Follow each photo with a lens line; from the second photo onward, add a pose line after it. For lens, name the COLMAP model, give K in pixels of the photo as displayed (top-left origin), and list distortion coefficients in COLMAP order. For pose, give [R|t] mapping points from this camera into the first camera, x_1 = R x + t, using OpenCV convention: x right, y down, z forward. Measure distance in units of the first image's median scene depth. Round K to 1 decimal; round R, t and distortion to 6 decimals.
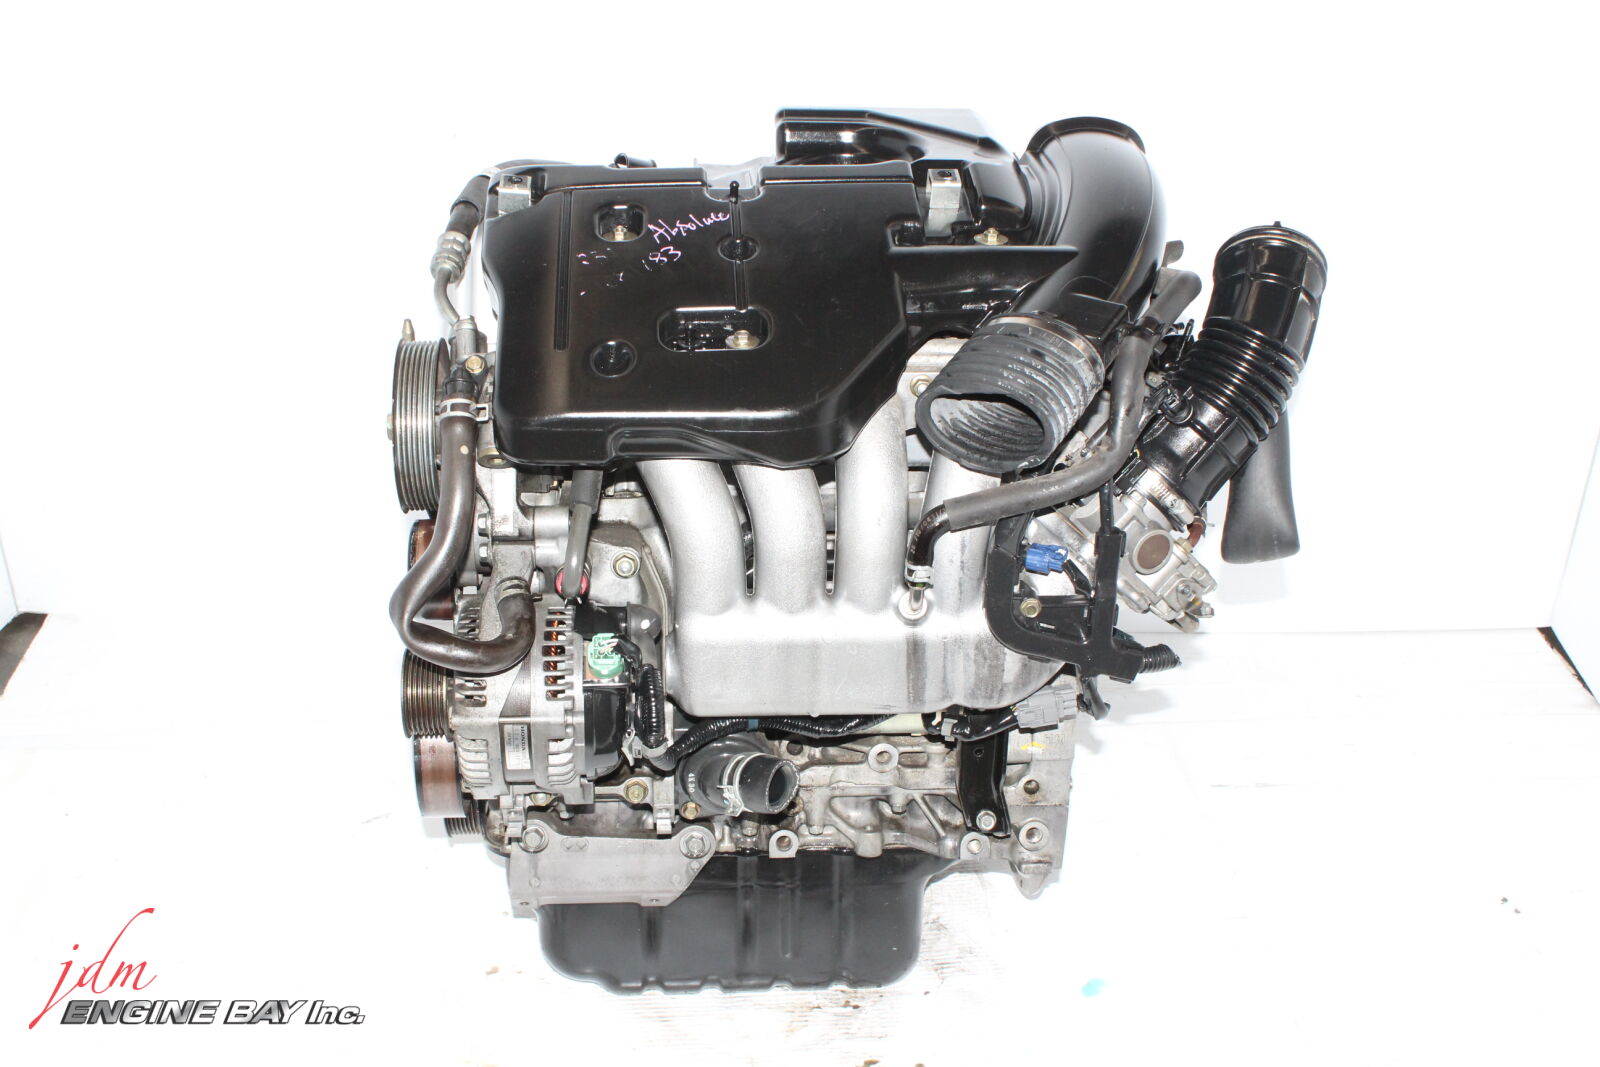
lens RADIAL K [[1870.5, 0, 809.6], [0, 1870.5, 537.1], [0, 0, 1]] dist [0.089666, 0.000000]
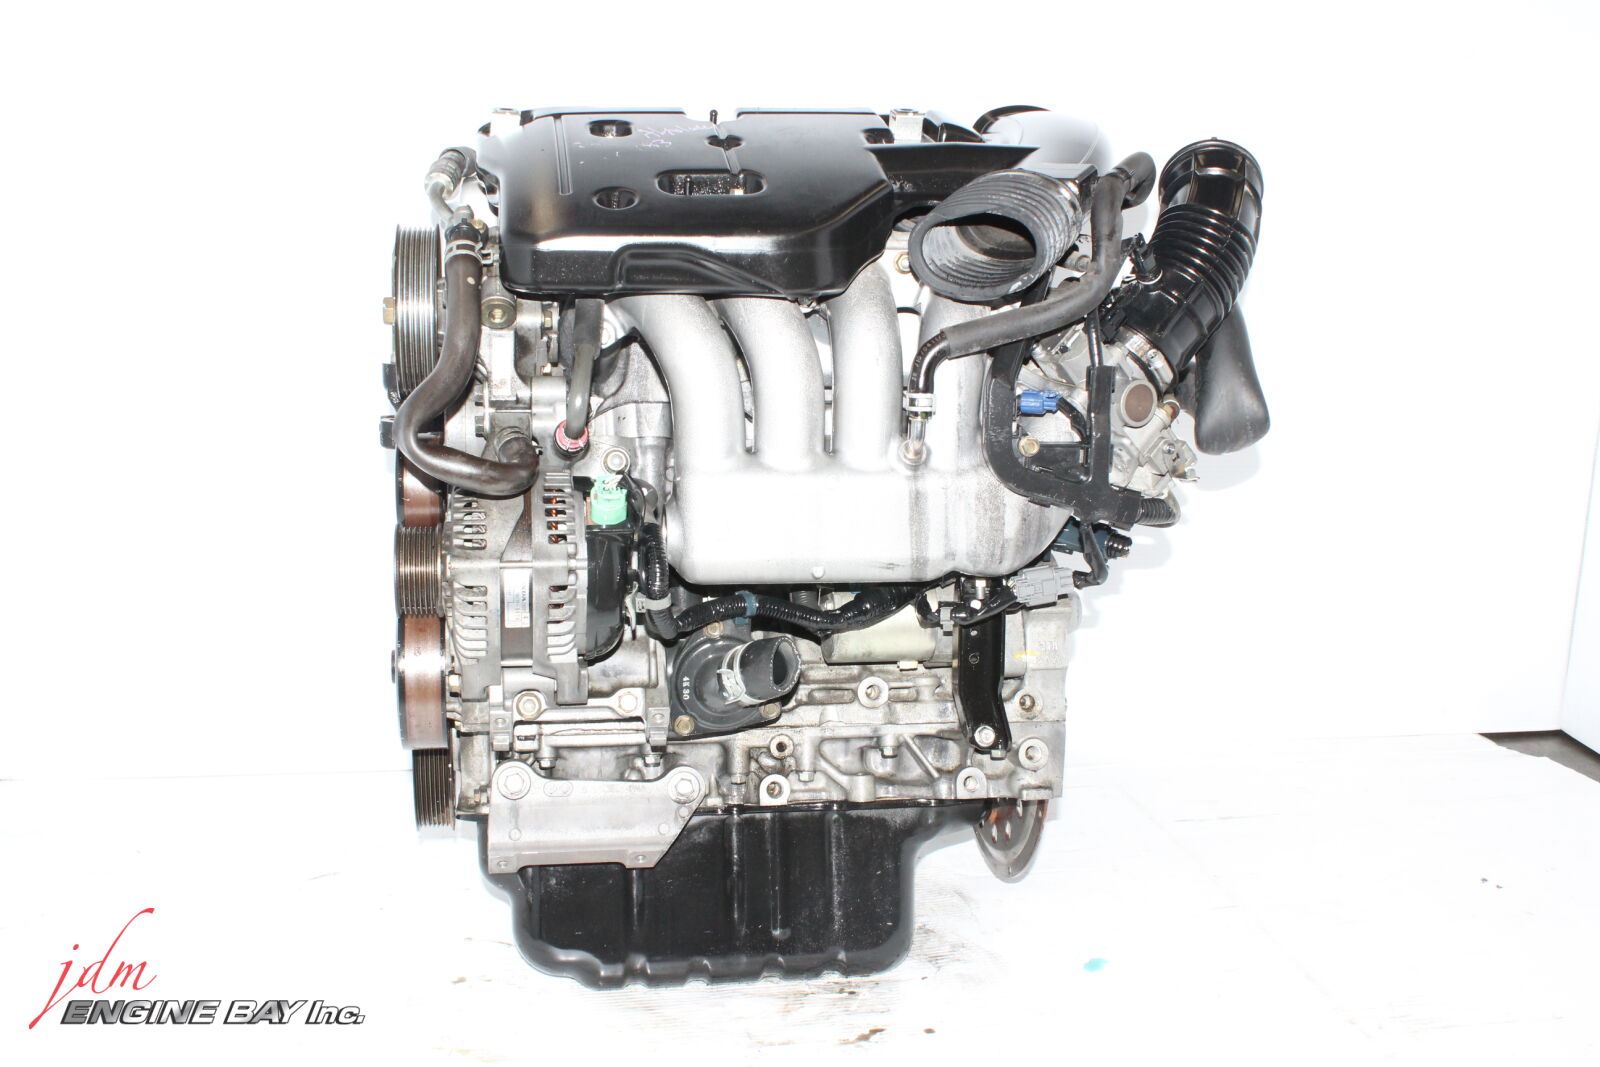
lens RADIAL K [[1748.8, 0, 789.8], [0, 1748.8, 531.4], [0, 0, 1]] dist [0.033305, 0.000000]
pose [[0.996190, -0.026343, 0.083135, -0.085003], [0.049342, 0.956288, -0.288235, 0.325967], [-0.071908, 0.291239, 0.953944, 0.113609]]
